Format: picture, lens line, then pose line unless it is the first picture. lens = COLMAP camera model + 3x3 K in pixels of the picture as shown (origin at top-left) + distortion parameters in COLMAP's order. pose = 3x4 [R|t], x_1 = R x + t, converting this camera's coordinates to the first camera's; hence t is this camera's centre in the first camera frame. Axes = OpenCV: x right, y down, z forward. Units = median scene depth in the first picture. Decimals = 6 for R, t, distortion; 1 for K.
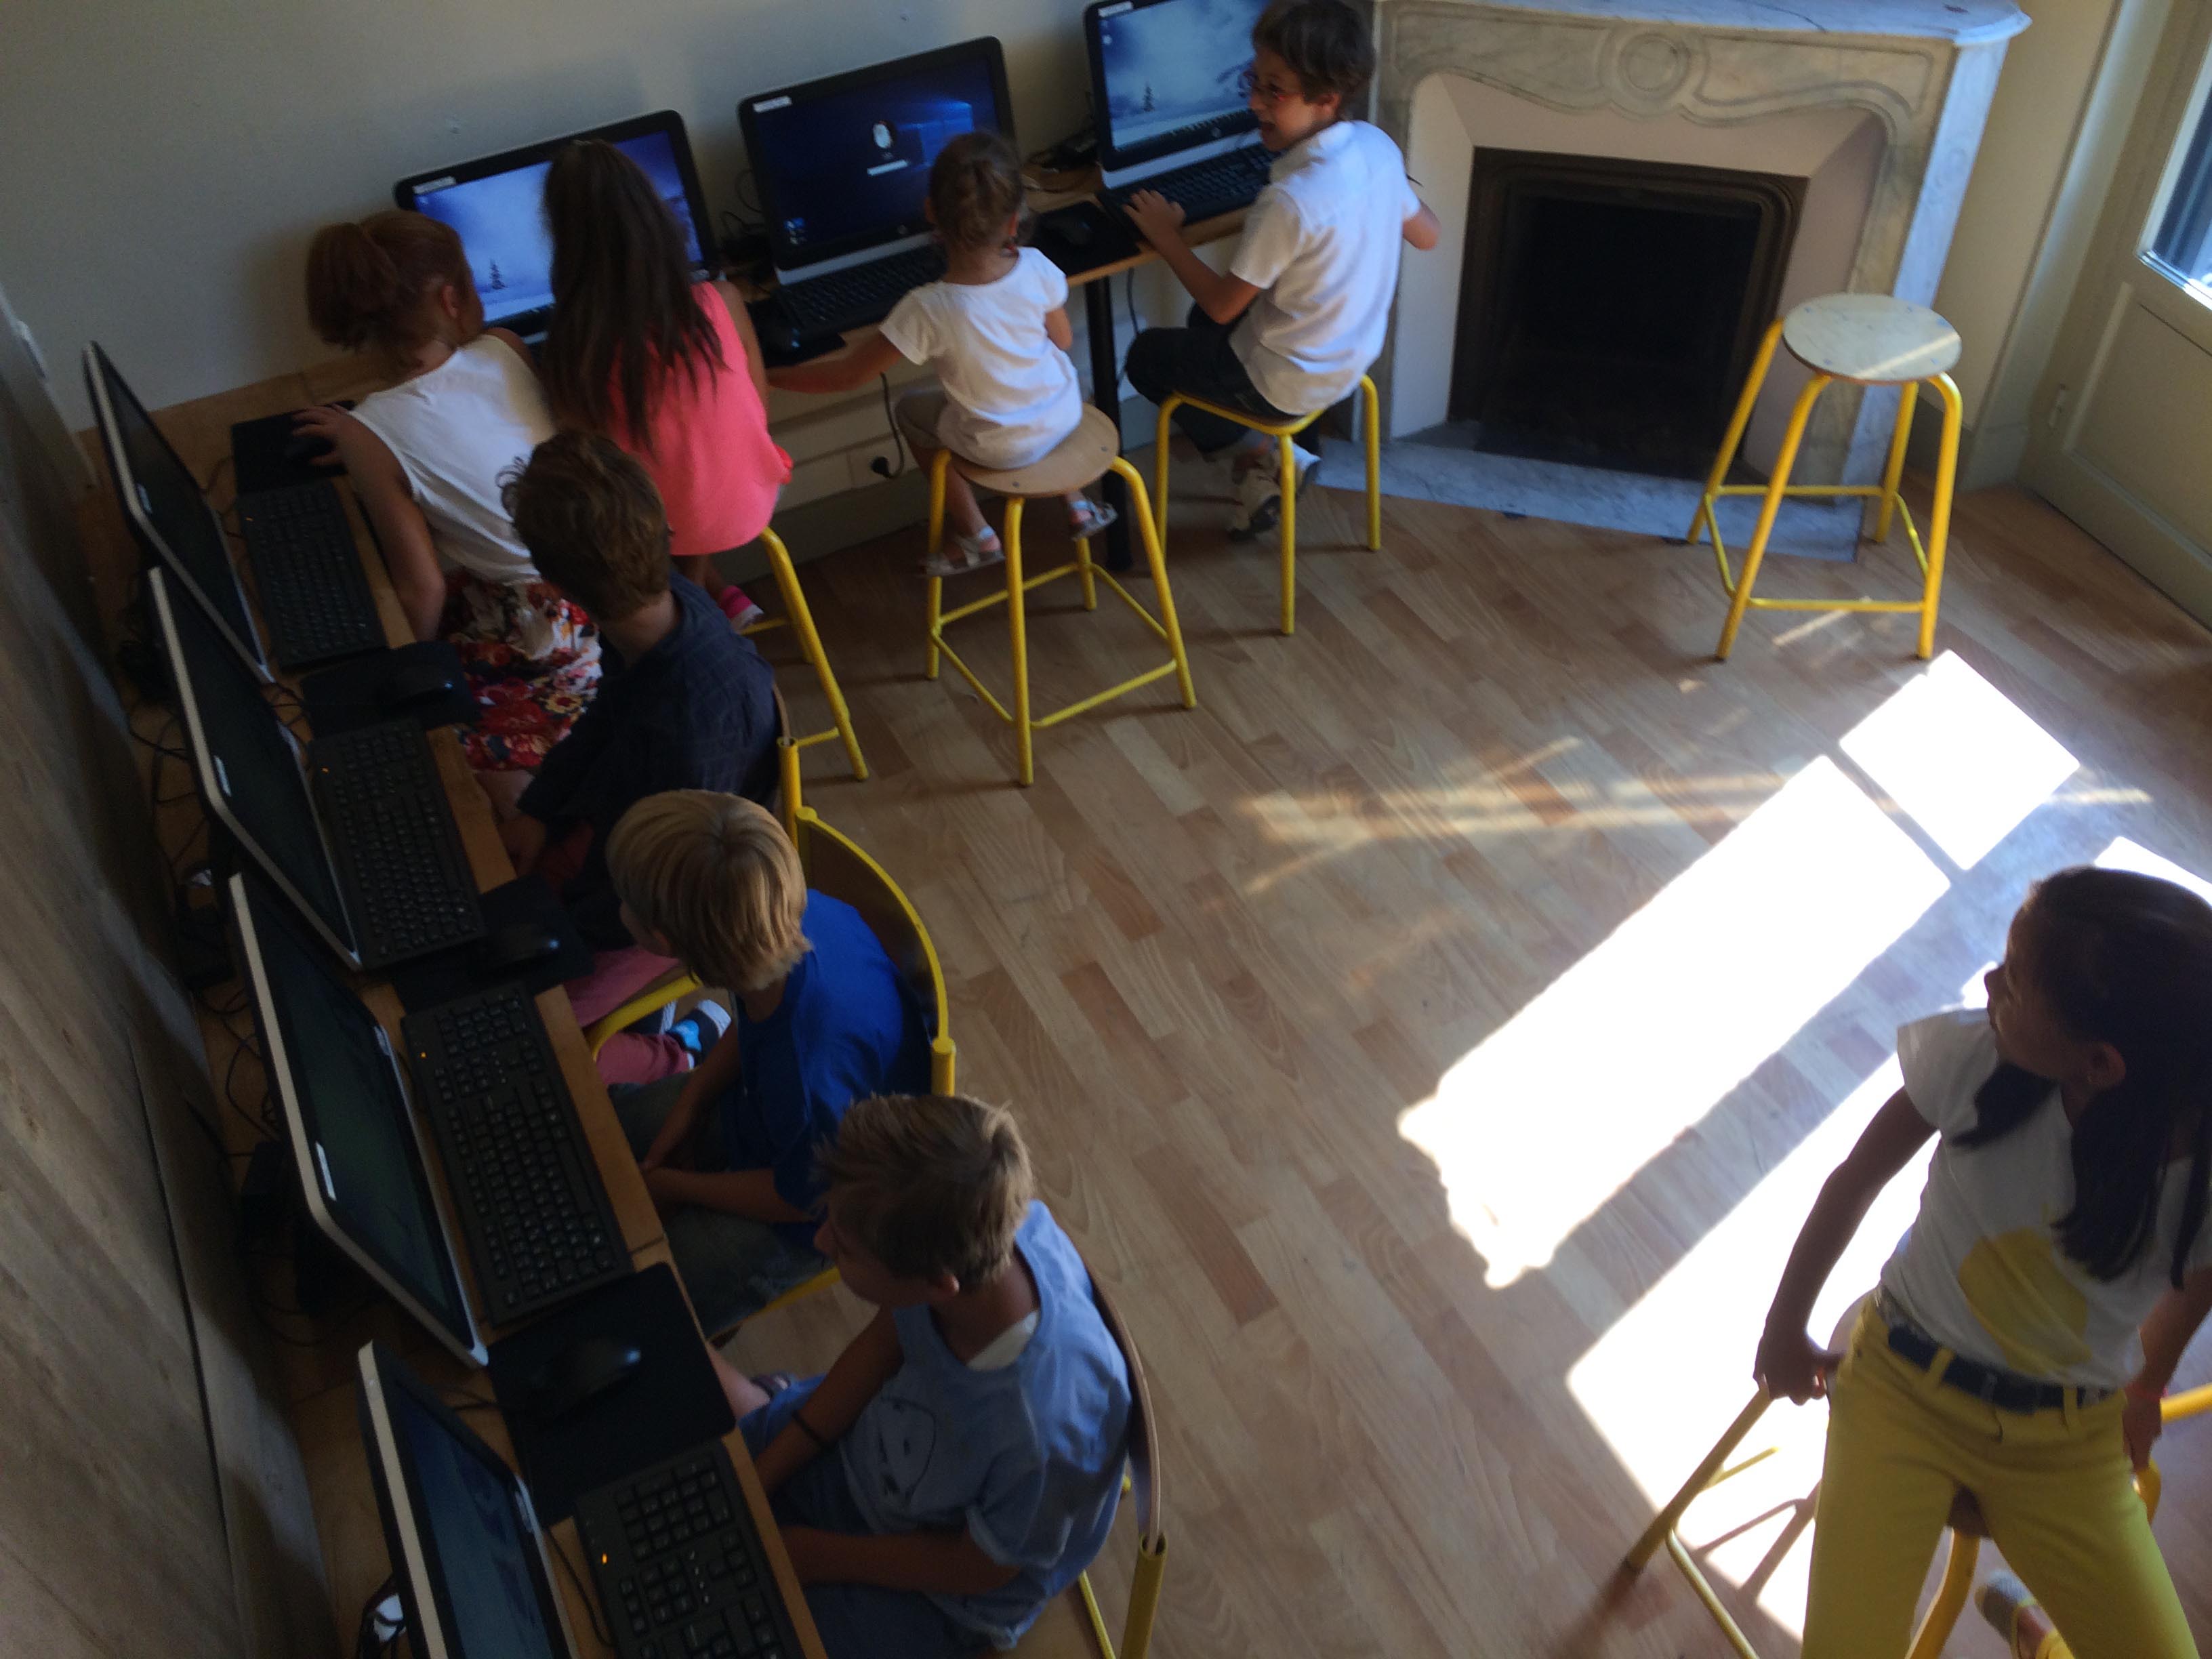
lens RADIAL K [[1828.6, 0, 1107.3], [0, 1828.6, 829.5], [0, 0, 1]] dist [0.058138, -0.091134]
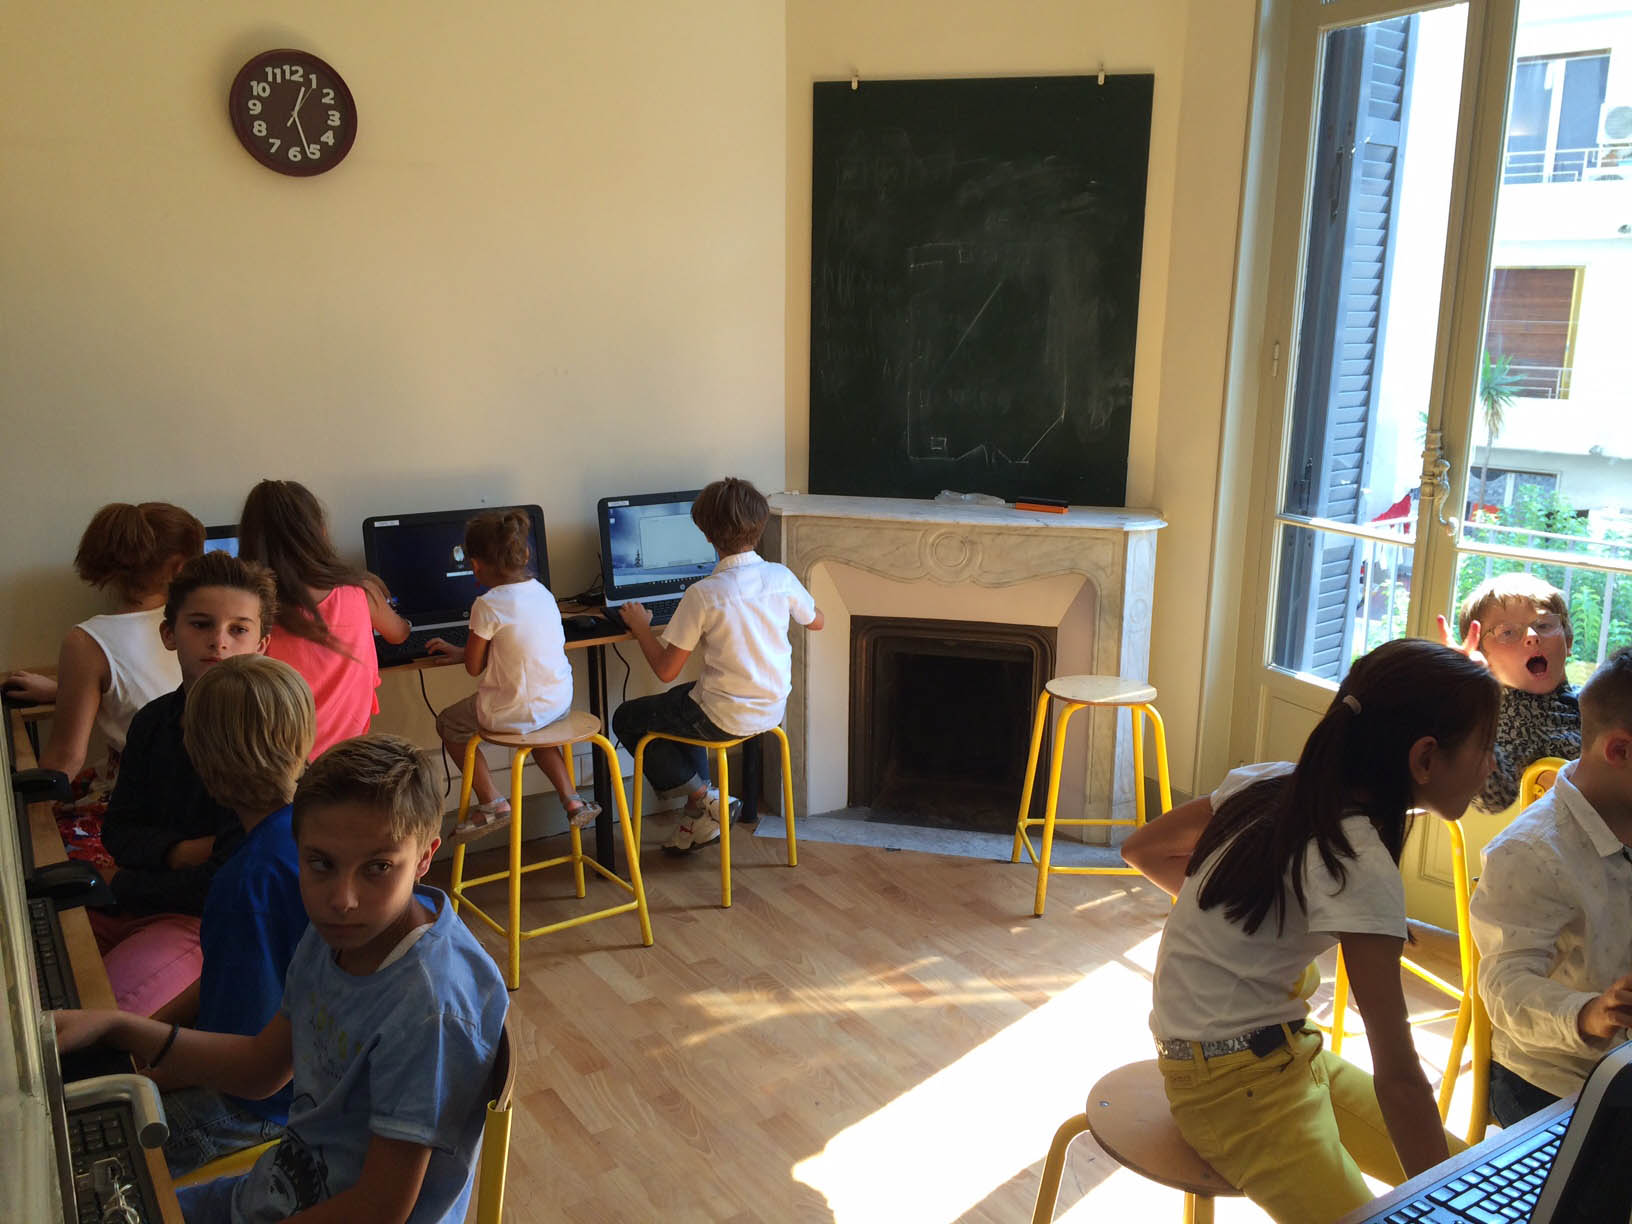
lens RADIAL K [[1349.2, 0, 820.5], [0, 1349.2, 596.6], [0, 0, 1]] dist [0.058138, -0.091134]
pose [[0.993211, 0.040061, 0.109207, 0.053627], [0.025775, 0.839697, -0.542443, 0.263442], [-0.113432, 0.541575, 0.832965, 0.045628]]
